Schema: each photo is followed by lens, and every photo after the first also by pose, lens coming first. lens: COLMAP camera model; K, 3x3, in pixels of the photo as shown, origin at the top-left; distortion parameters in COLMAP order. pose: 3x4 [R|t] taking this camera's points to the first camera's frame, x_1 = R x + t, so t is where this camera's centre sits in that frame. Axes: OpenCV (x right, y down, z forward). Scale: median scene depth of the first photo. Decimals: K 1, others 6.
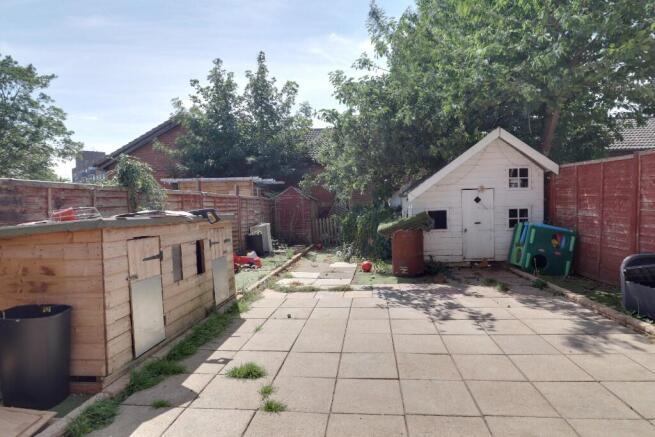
lens RADIAL K [[360.3, 0, 327.5], [0, 360.3, 218.5], [0, 0, 1]] dist [-0.002425, -0.001140]
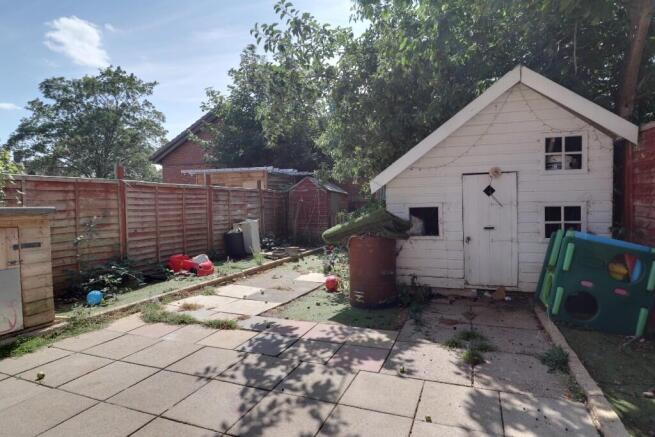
lens RADIAL K [[360.3, 0, 327.5], [0, 360.3, 218.5], [0, 0, 1]] dist [-0.002425, -0.001140]
pose [[0.965040, 0.022307, -0.261153, 0.316561], [-0.019399, 0.999718, 0.013710, -0.007630], [0.261385, -0.008164, 0.965200, 0.336966]]
